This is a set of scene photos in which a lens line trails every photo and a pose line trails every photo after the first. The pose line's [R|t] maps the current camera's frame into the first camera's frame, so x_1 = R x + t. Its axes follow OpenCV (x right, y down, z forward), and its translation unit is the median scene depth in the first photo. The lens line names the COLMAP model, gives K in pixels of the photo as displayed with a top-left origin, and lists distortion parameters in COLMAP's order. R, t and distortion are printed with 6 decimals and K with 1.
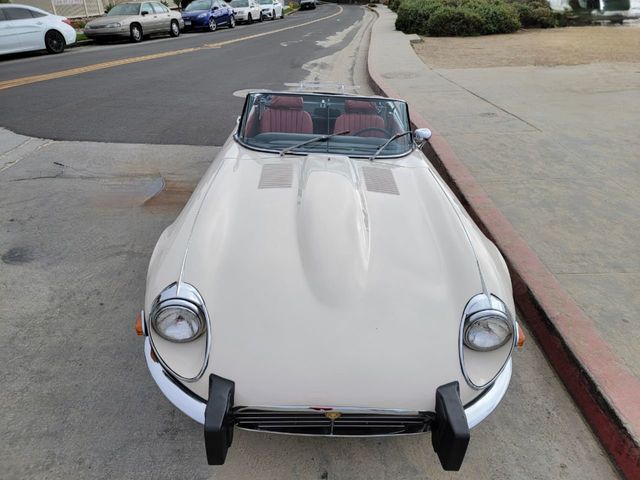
lens RADIAL K [[447.4, 0, 321.7], [0, 447.4, 251.6], [0, 0, 1]] dist [0.065775, -0.063309]
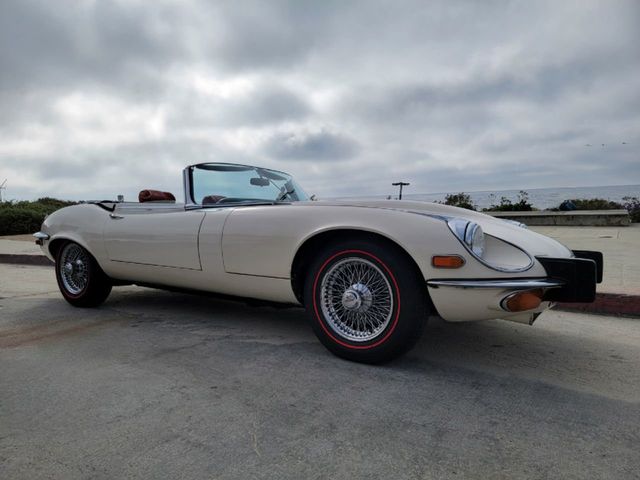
lens RADIAL K [[438.2, 0, 319.8], [0, 438.2, 260.9], [0, 0, 1]] dist [0.086090, -0.061482]
pose [[0.567616, -0.109634, 0.815961, -0.775811], [0.433129, 0.882619, -0.182712, 0.116644], [-0.700151, 0.457127, 0.548474, 0.359603]]
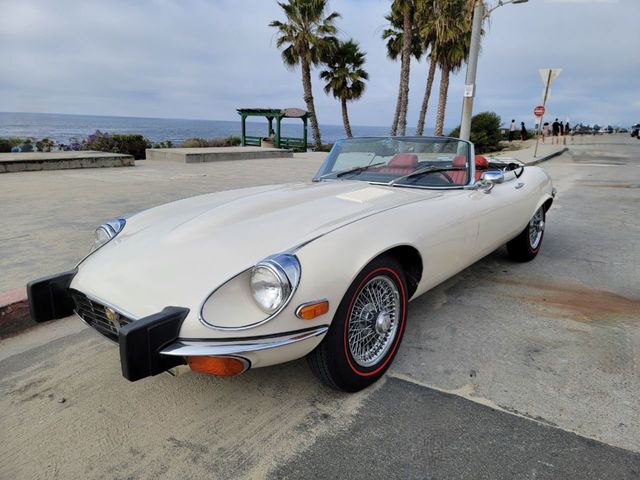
lens RADIAL K [[444.9, 0, 322.5], [0, 444.9, 241.6], [0, 0, 1]] dist [0.073799, -0.065077]
pose [[-0.813476, -0.147011, 0.562711, -0.522161], [0.283831, 0.744141, 0.604727, -0.972778], [-0.507638, 0.651646, -0.563615, 2.008422]]
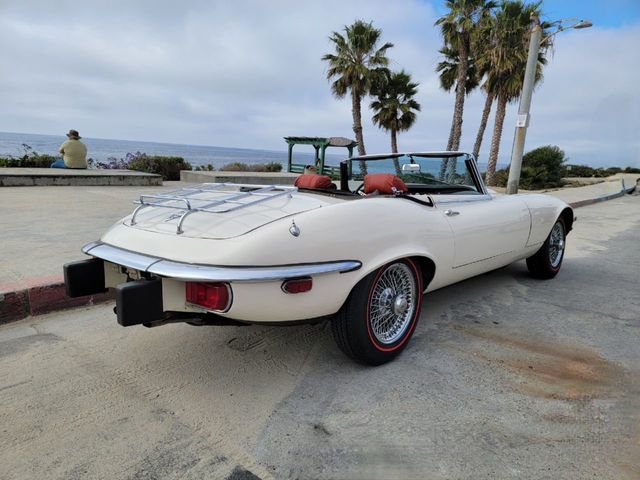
lens RADIAL K [[443.1, 0, 315.3], [0, 443.1, 245.0], [0, 0, 1]] dist [0.083820, -0.063709]
pose [[-0.721583, -0.156358, 0.674441, -0.586389], [0.312841, 0.795397, 0.519108, -0.793862], [-0.617615, 0.585572, -0.525030, 1.779662]]
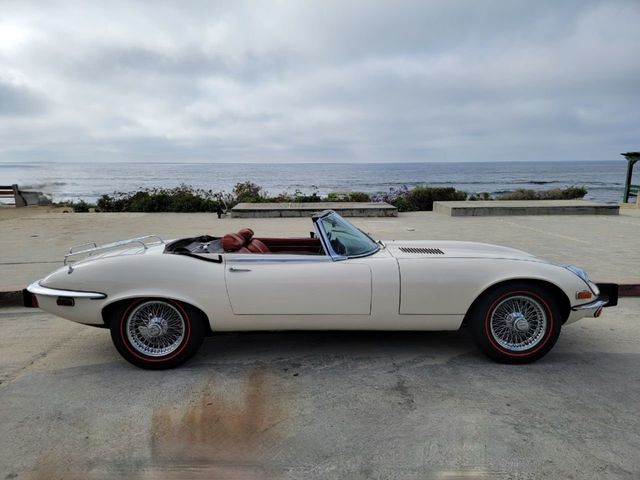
lens RADIAL K [[438.2, 0, 319.8], [0, 438.2, 260.9], [0, 0, 1]] dist [0.086090, -0.061482]
pose [[-0.029171, -0.190552, 0.981243, -1.151176], [0.504730, 0.844514, 0.179006, -0.446974], [-0.862784, 0.500485, 0.071542, 0.948216]]
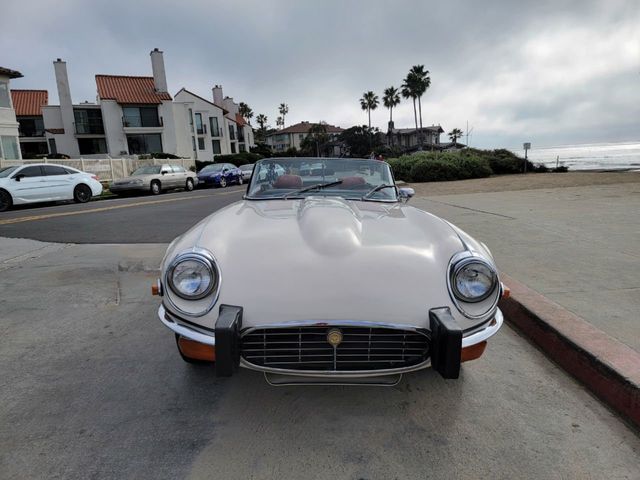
lens RADIAL K [[444.9, 0, 322.5], [0, 444.9, 241.6], [0, 0, 1]] dist [0.073799, -0.065077]
pose [[0.999323, -0.036542, 0.004327, -0.000001], [0.035794, 0.938086, -0.344549, 0.246092], [0.008532, 0.344470, 0.938759, -0.031436]]
